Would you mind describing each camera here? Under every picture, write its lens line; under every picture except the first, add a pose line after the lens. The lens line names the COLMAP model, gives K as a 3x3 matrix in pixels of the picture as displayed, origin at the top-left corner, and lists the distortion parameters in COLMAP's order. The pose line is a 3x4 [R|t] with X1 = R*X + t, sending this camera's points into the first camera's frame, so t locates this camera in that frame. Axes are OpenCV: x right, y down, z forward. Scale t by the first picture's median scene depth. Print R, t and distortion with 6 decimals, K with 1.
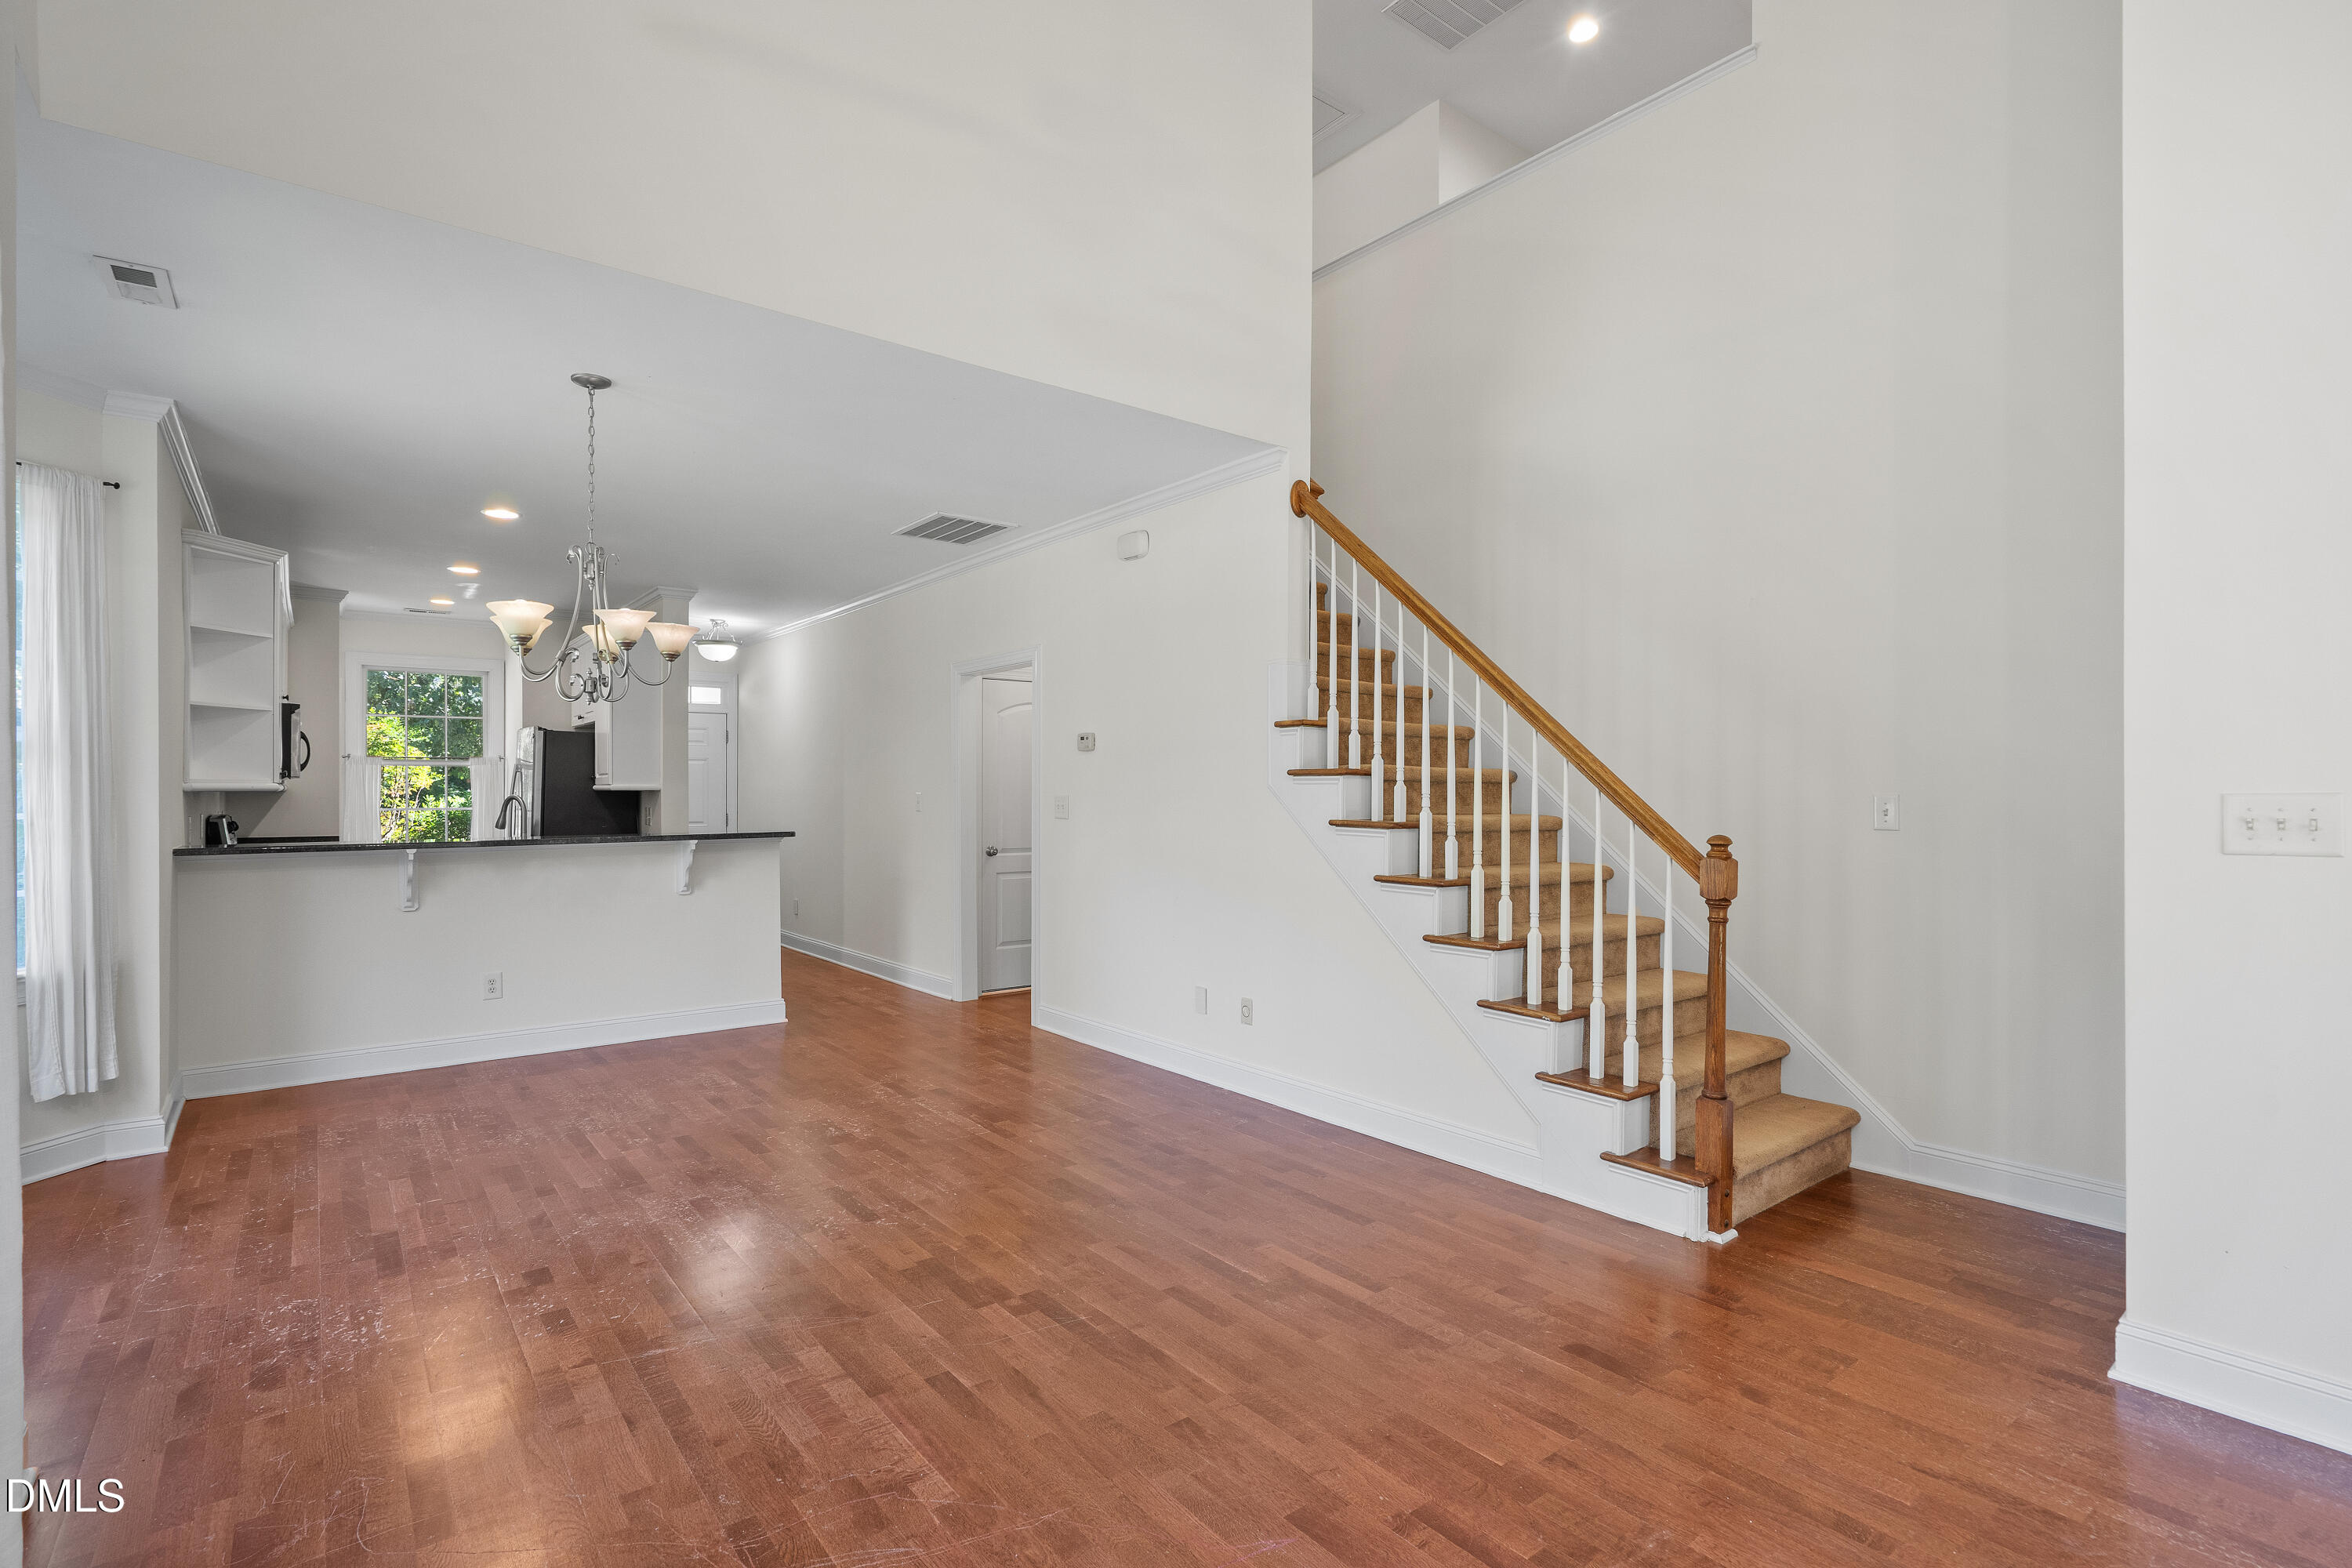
lens RADIAL K [[1105.0, 0, 1160.5], [0, 1105.0, 790.7], [0, 0, 1]] dist [-0.002403, -0.000104]
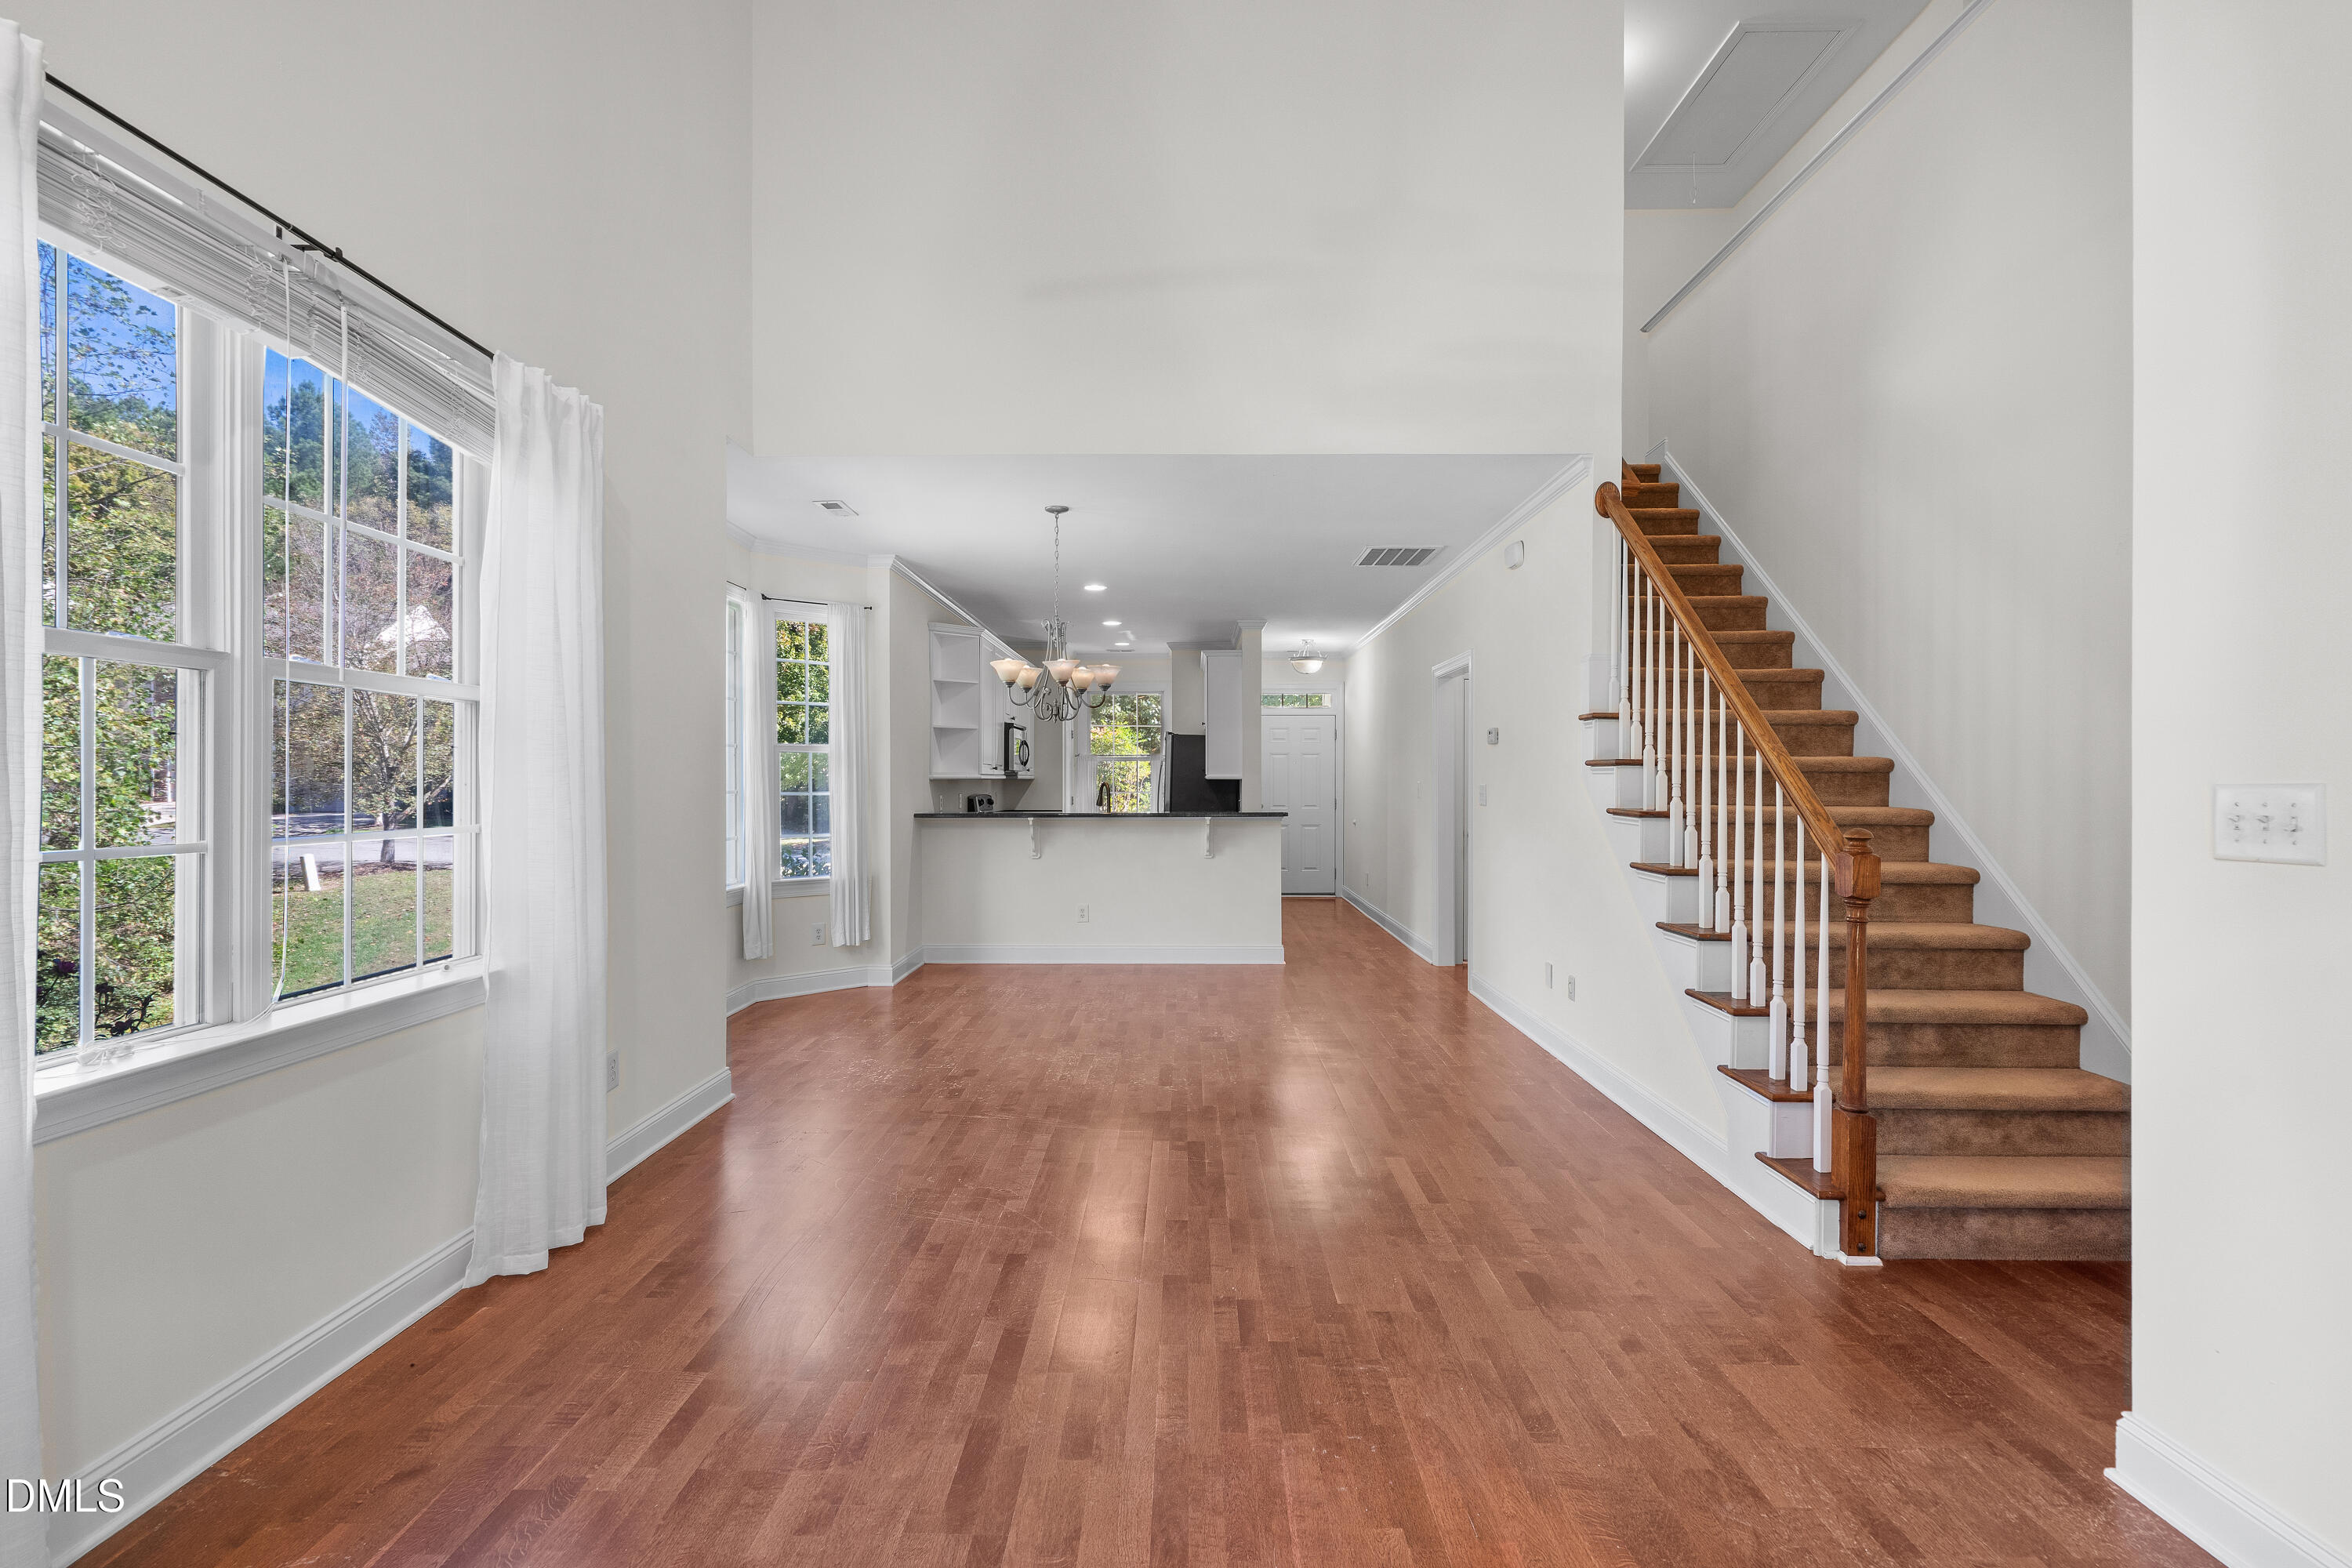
lens RADIAL K [[1072.0, 0, 1168.2], [0, 1072.0, 774.9], [0, 0, 1]] dist [-0.004283, 0.000891]
pose [[0.782096, -0.001277, -0.623156, 0.521582], [-0.002138, 0.999987, -0.004733, 0.000443], [0.623154, 0.005034, 0.782083, -0.058485]]
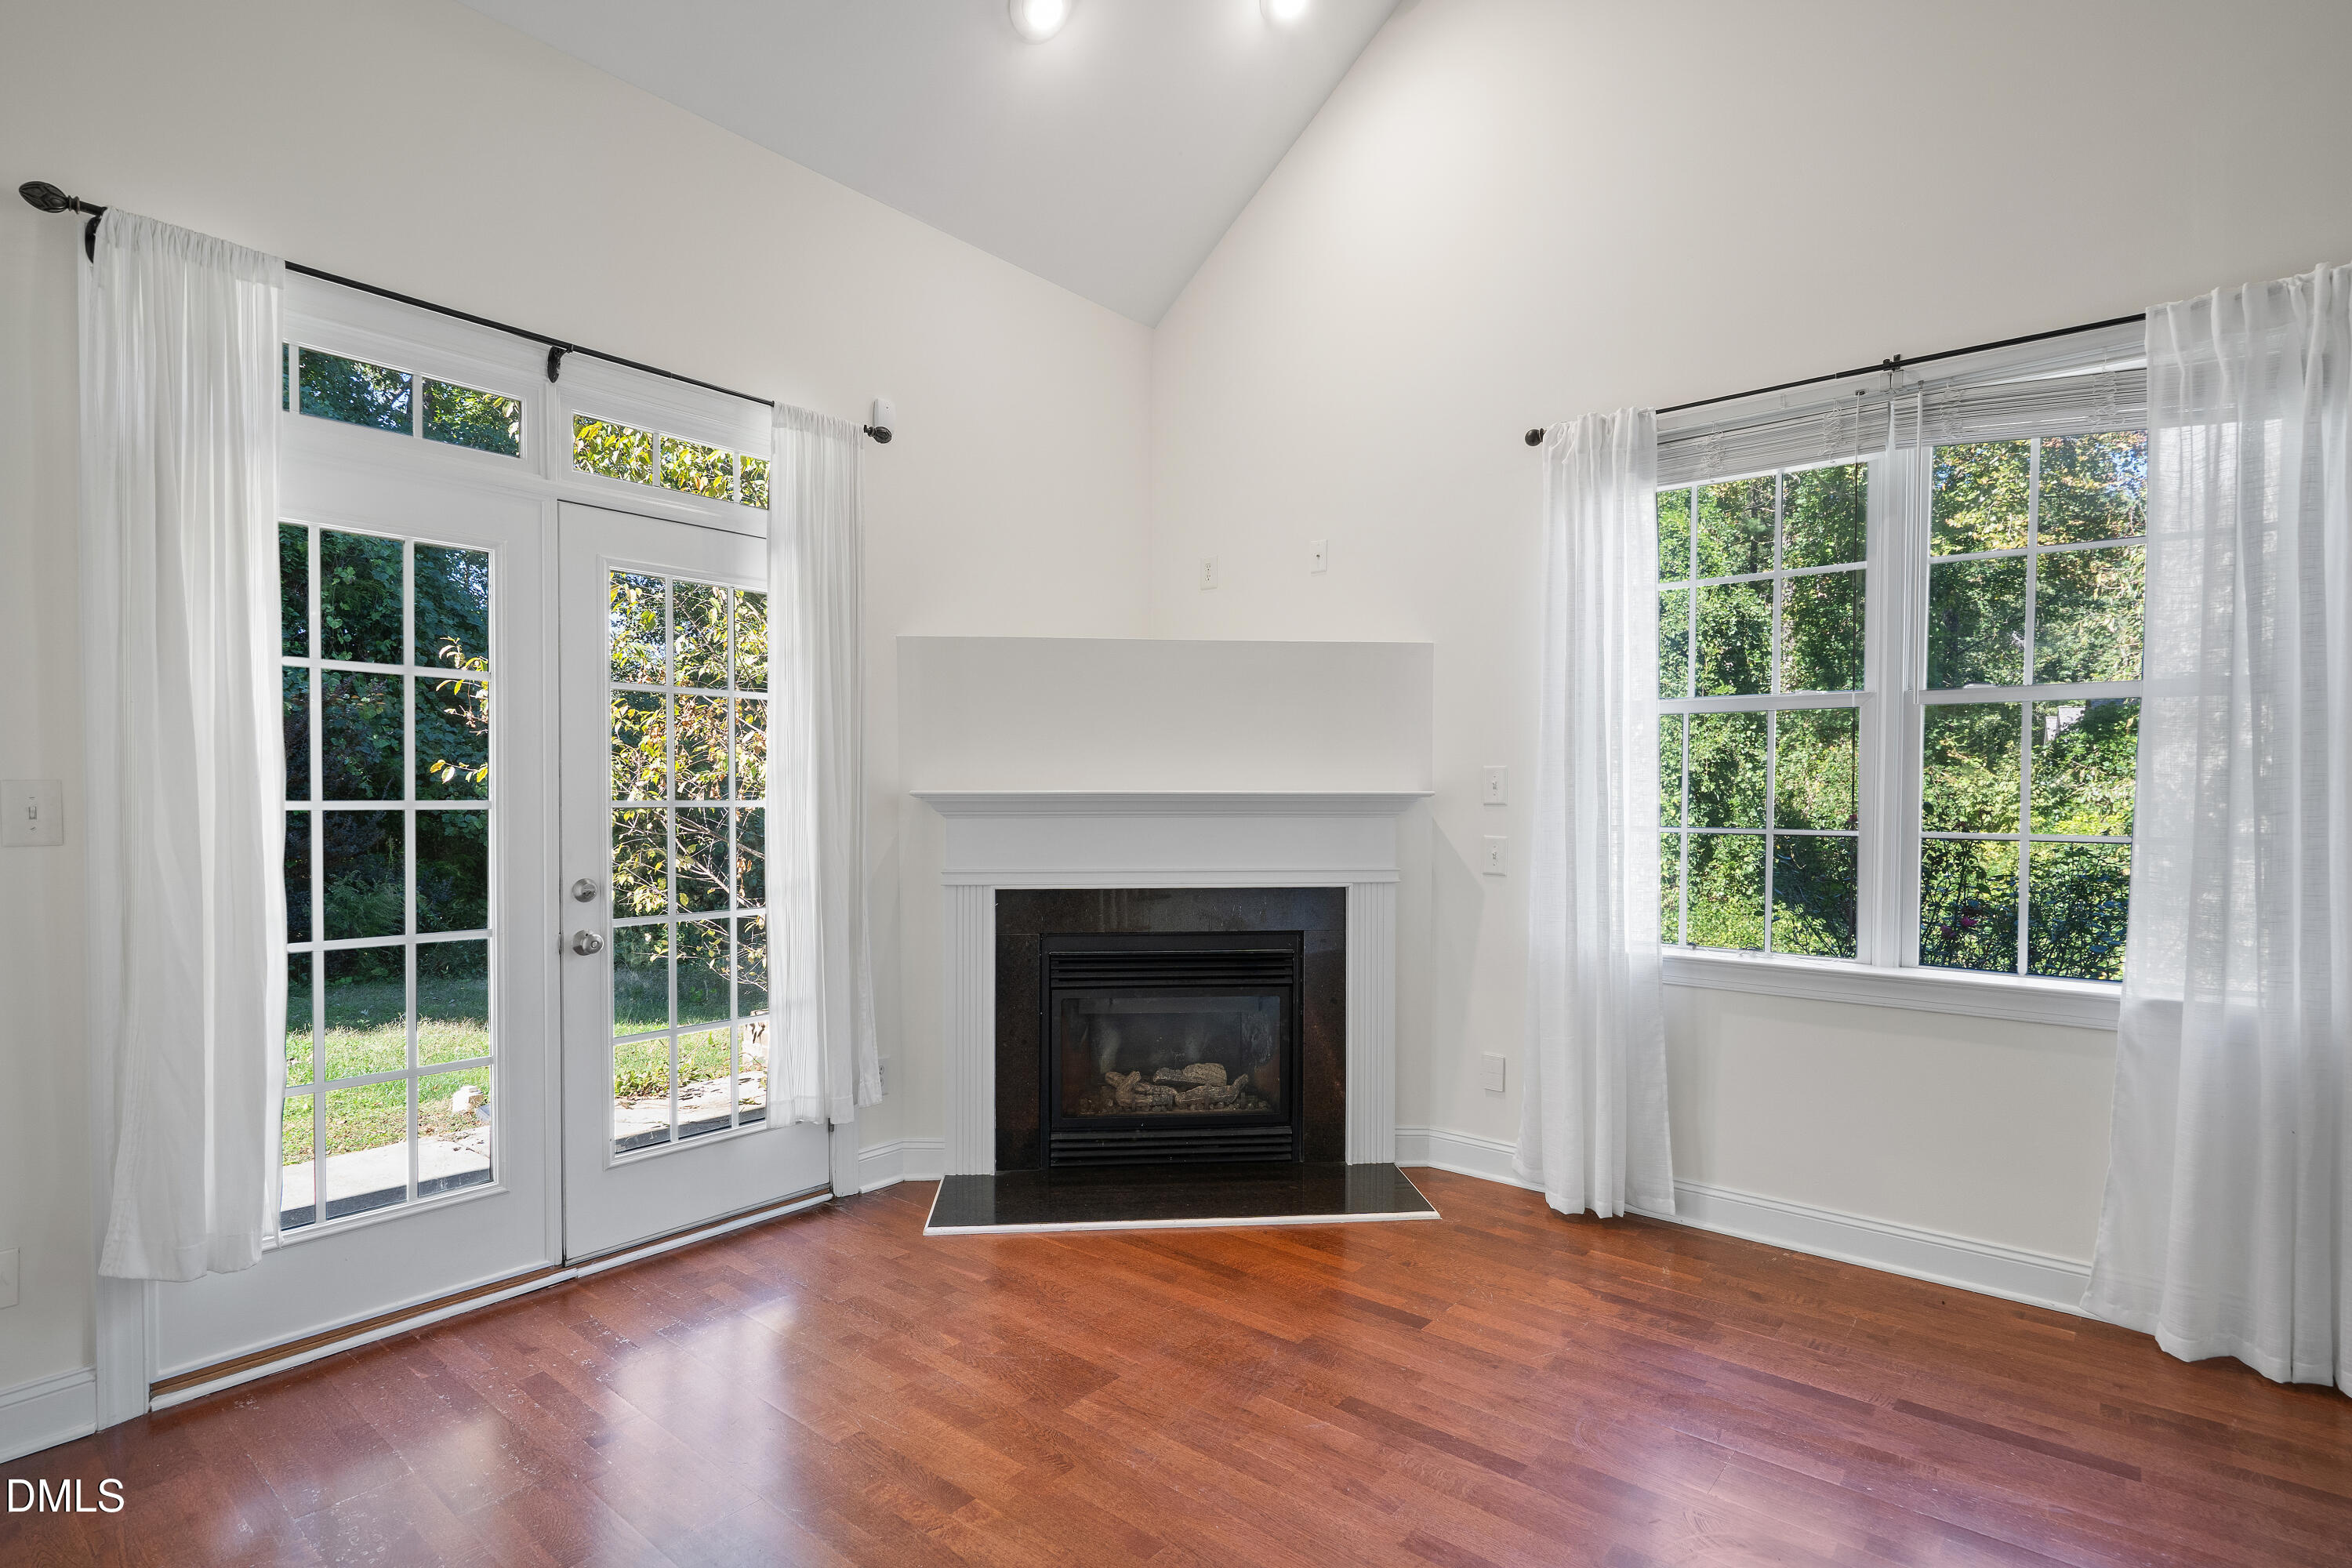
lens RADIAL K [[1169.0, 0, 1175.0], [0, 1169.0, 810.5], [0, 0, 1]] dist [0.001144, 0.000510]
pose [[-0.976265, 0.001811, -0.216573, 0.449655], [-0.001882, 0.999856, 0.016846, 0.005569], [0.216572, 0.016854, -0.976121, 0.791951]]
